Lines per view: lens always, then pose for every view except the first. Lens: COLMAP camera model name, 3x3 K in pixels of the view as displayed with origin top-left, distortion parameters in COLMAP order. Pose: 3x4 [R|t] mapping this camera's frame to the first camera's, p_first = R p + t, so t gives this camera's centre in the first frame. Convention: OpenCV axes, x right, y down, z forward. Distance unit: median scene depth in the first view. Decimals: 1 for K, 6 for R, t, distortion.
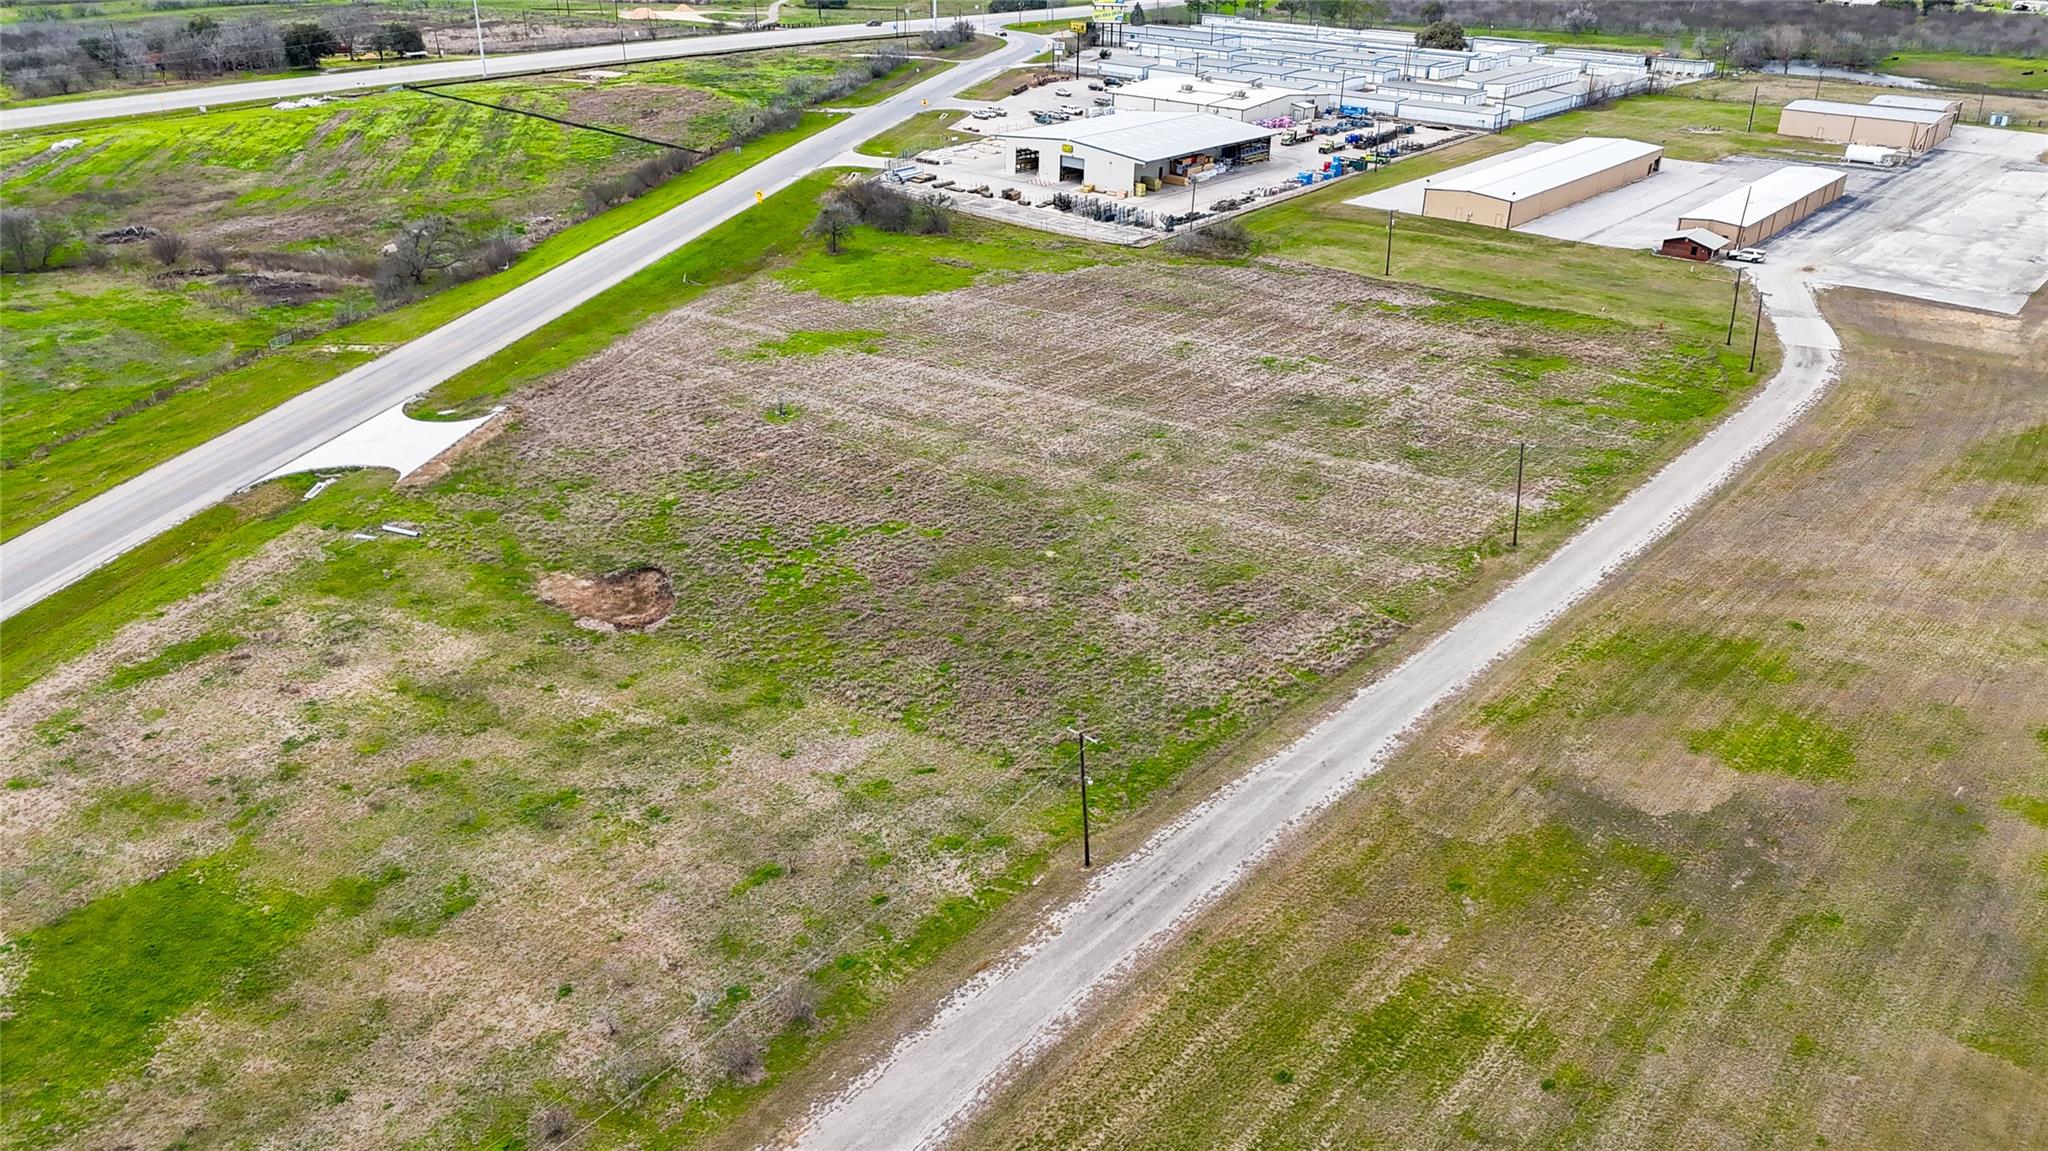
lens RADIAL K [[1491.5, 0, 1032.9], [0, 1491.5, 599.9], [0, 0, 1]] dist [0.071740, -0.065749]
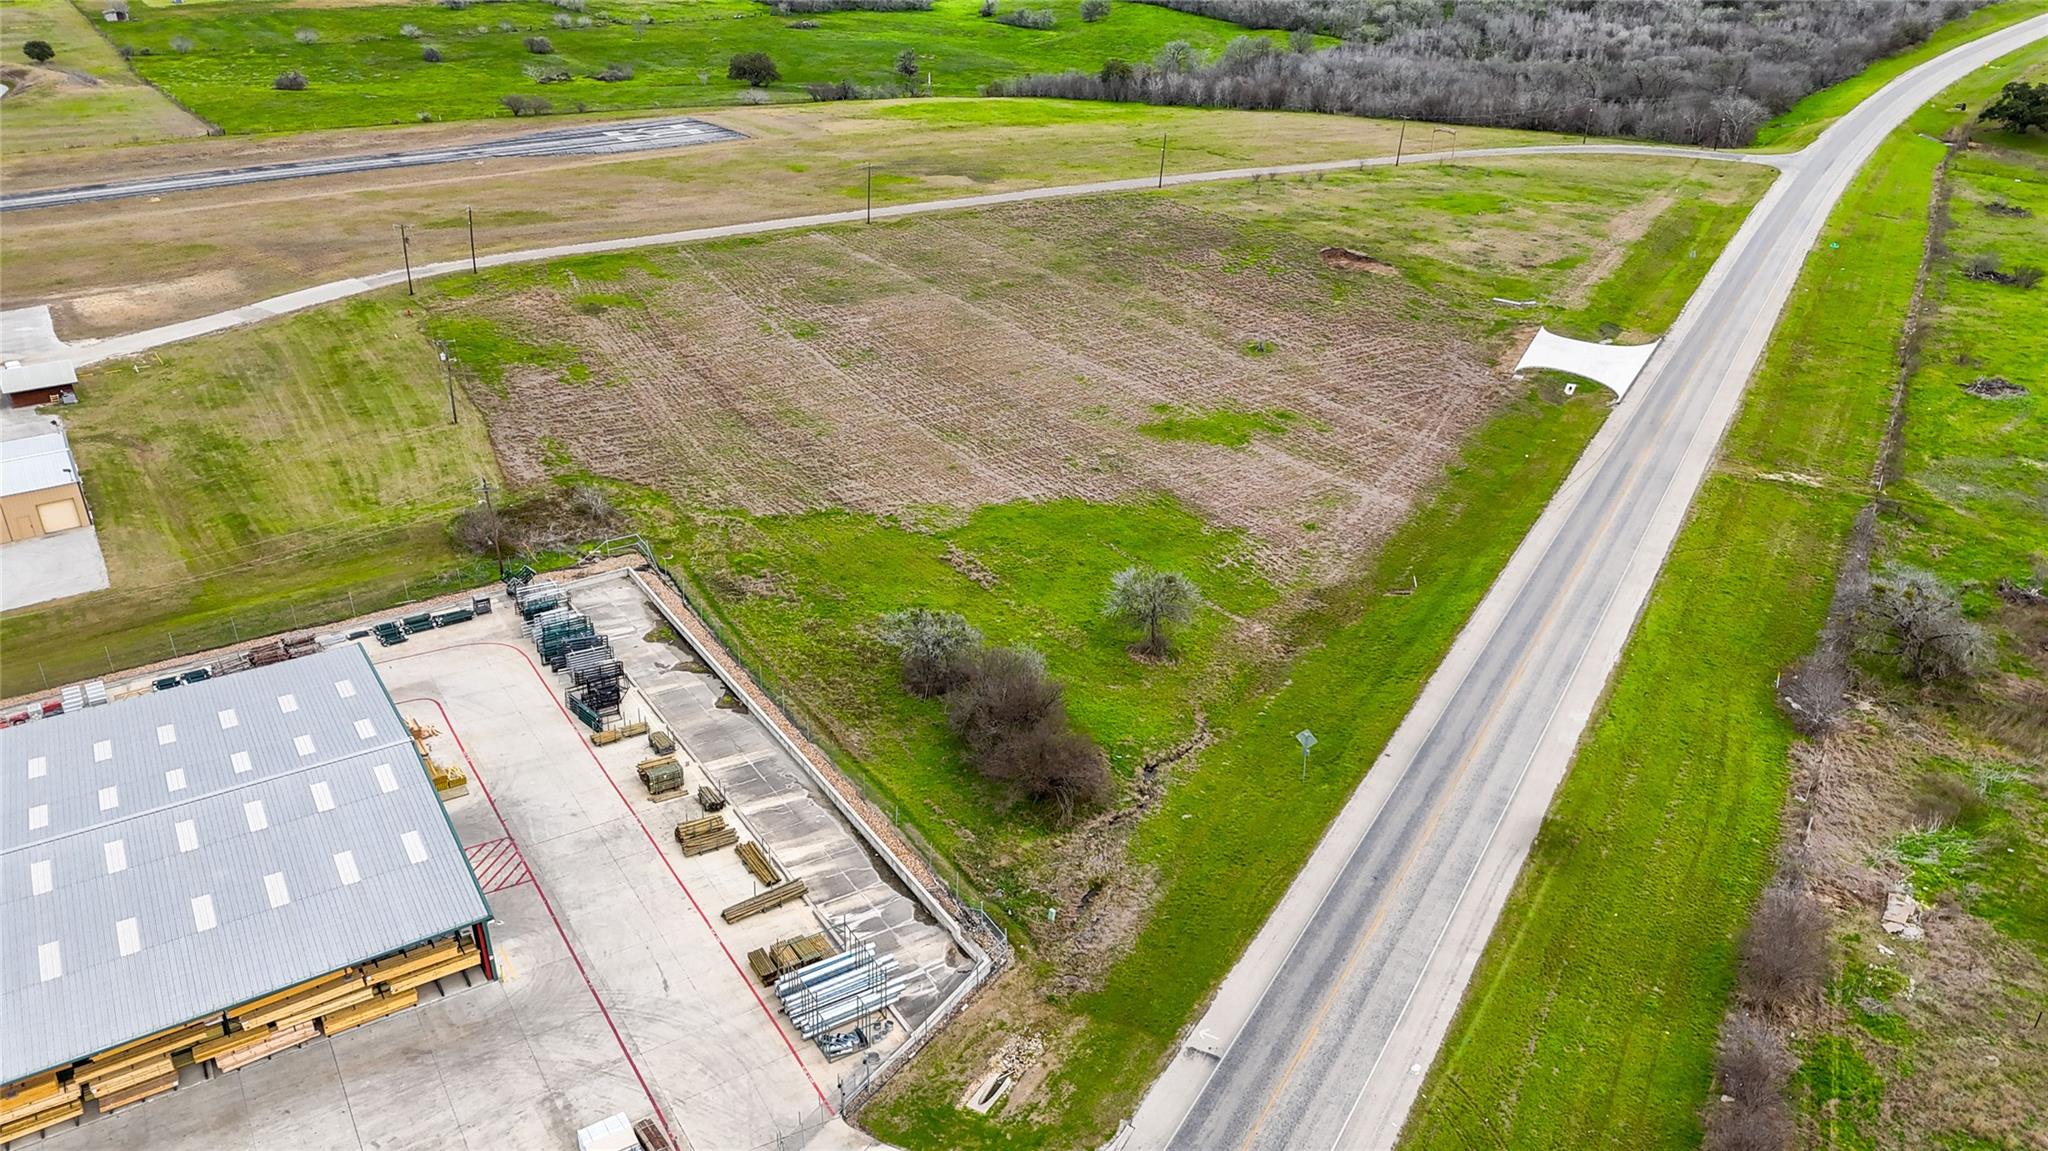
lens RADIAL K [[1510.0, 0, 1032.6], [0, 1510.0, 574.7], [0, 0, 1]] dist [0.080807, -0.080963]
pose [[-0.959359, -0.131415, 0.249720, -0.339909], [0.119645, 0.612035, 0.781728, -1.027598], [-0.255568, 0.779836, -0.571438, 1.996146]]
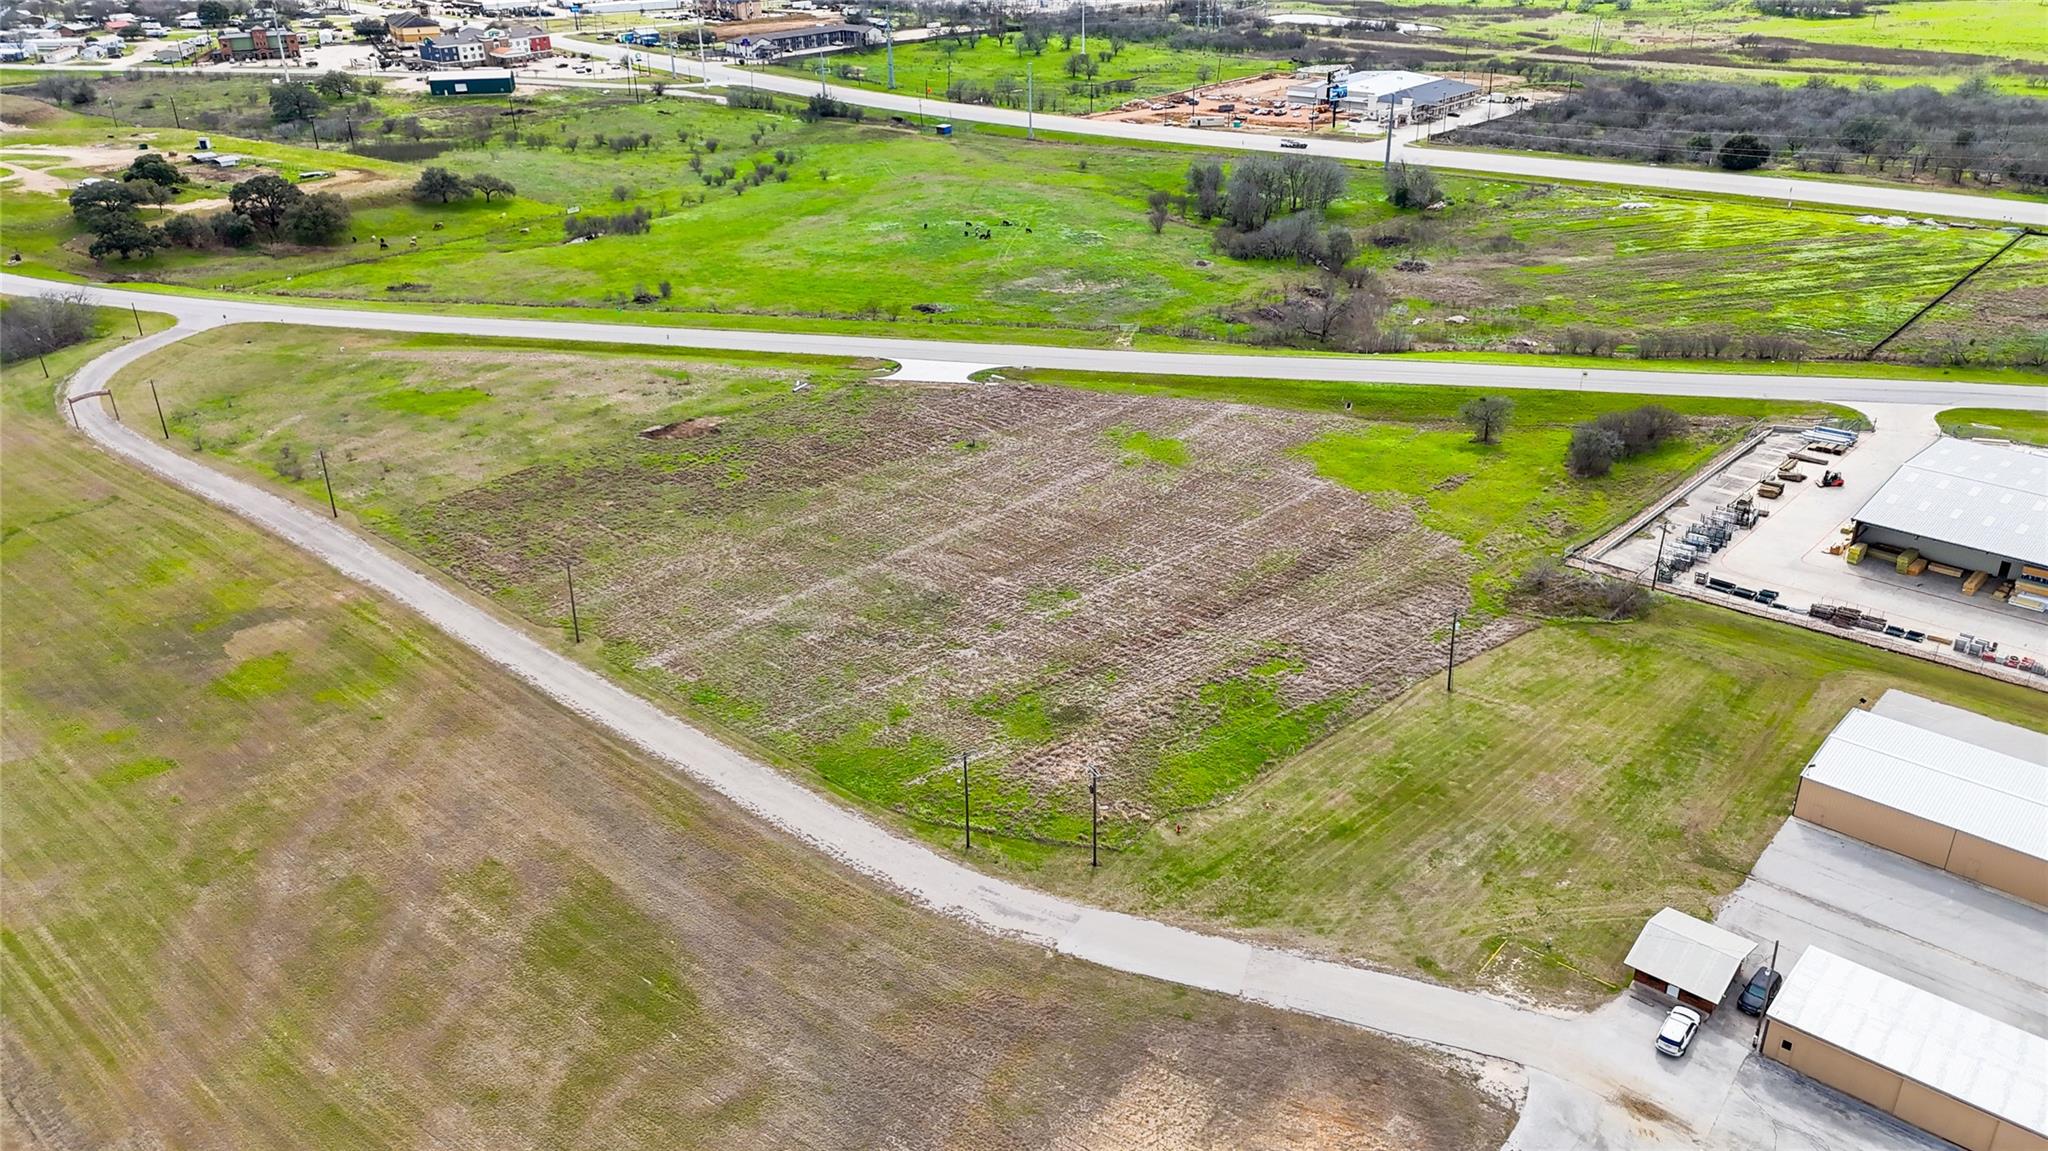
lens RADIAL K [[1500.6, 0, 1033.1], [0, 1500.6, 578.2], [0, 0, 1]] dist [0.081403, -0.081115]
pose [[-0.029441, 0.424670, -0.904869, 1.245988], [-0.433161, 0.810425, 0.394440, -0.651017], [0.900836, 0.403567, 0.160091, 0.949402]]
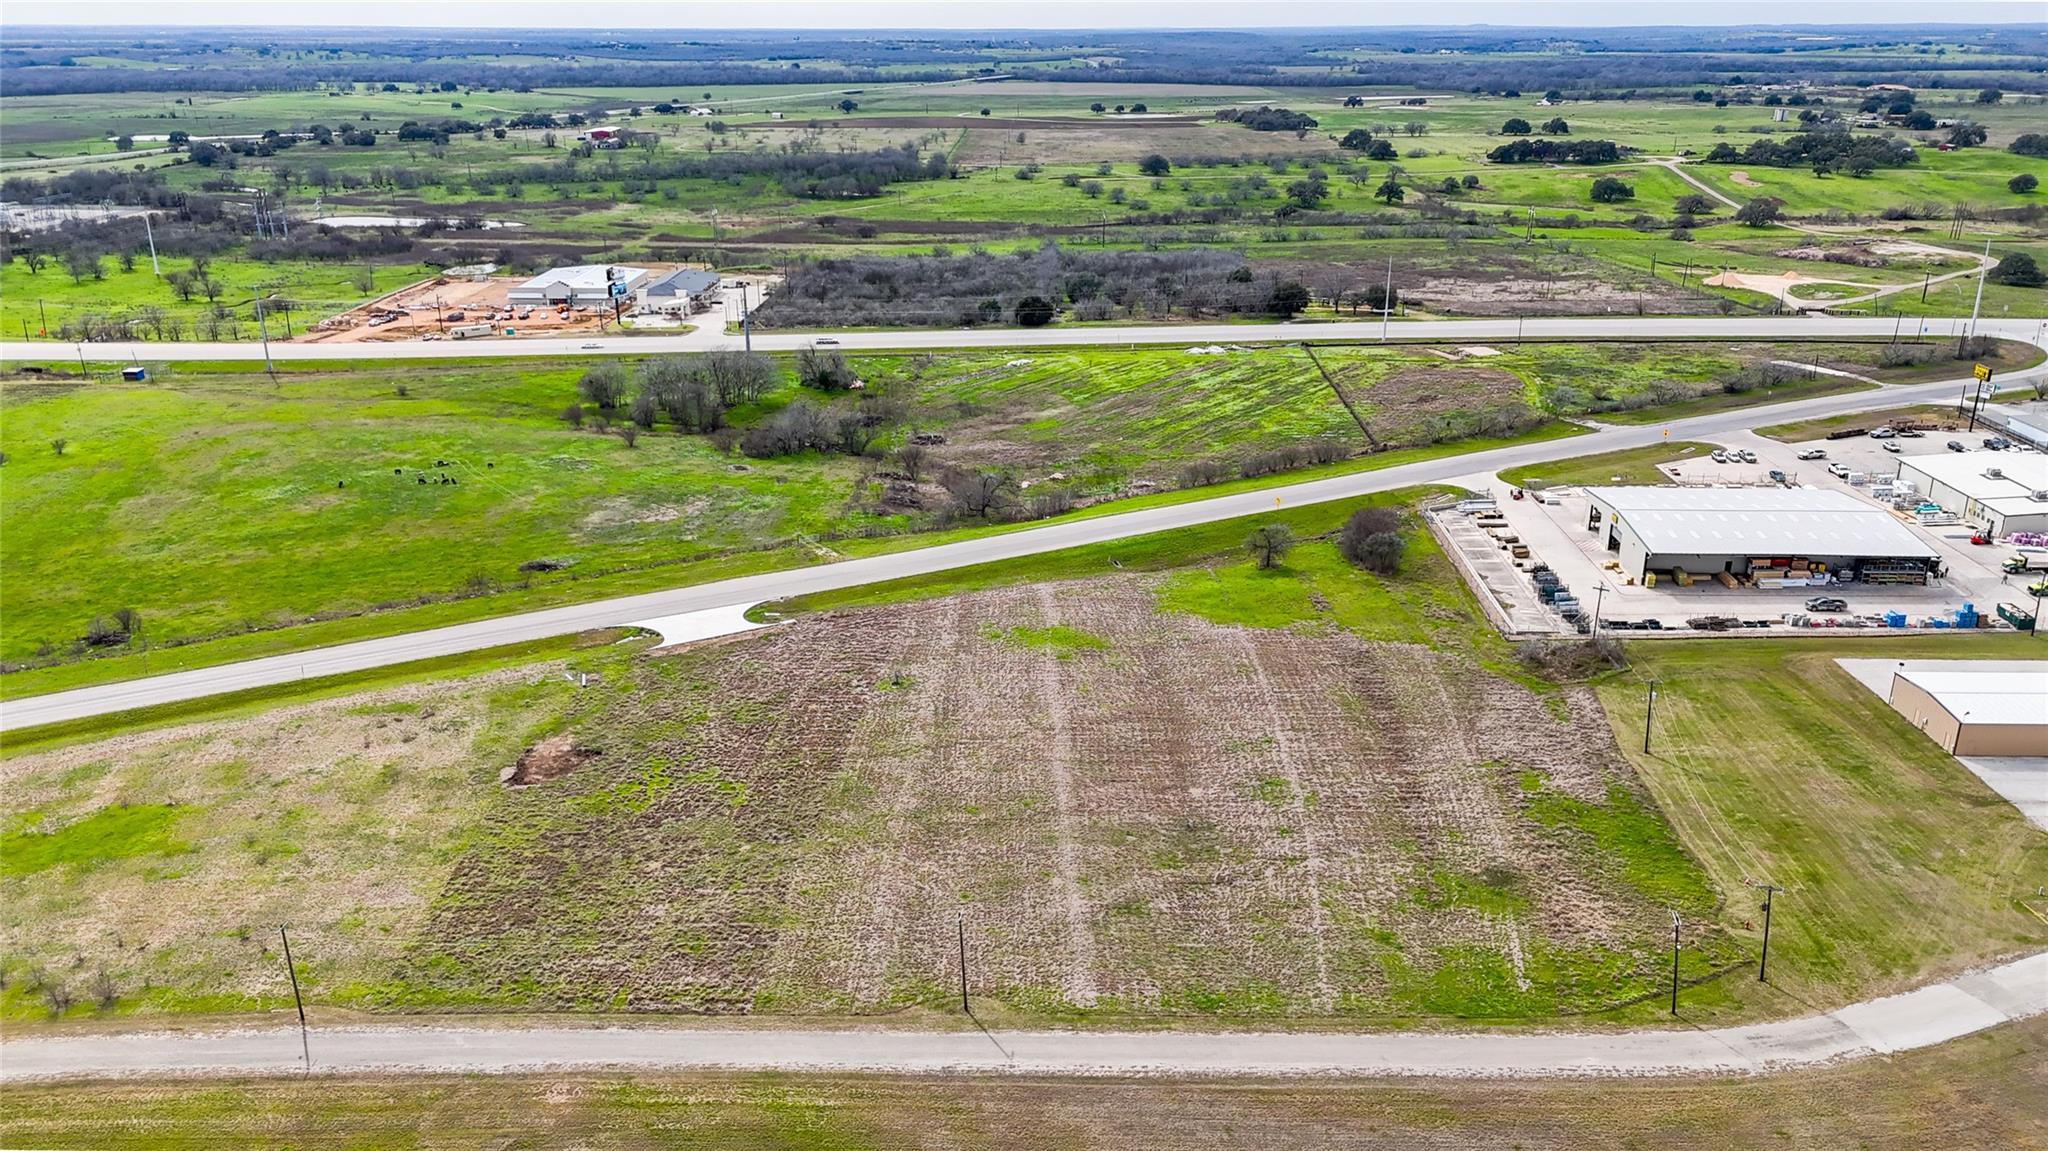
lens RADIAL K [[1527.0, 0, 1033.4], [0, 1527.0, 580.8], [0, 0, 1]] dist [0.081499, -0.081482]
pose [[0.632069, 0.246144, -0.734780, 0.885126], [-0.336944, 0.941181, 0.025441, -0.298990], [0.697823, 0.231500, 0.677828, 0.214179]]
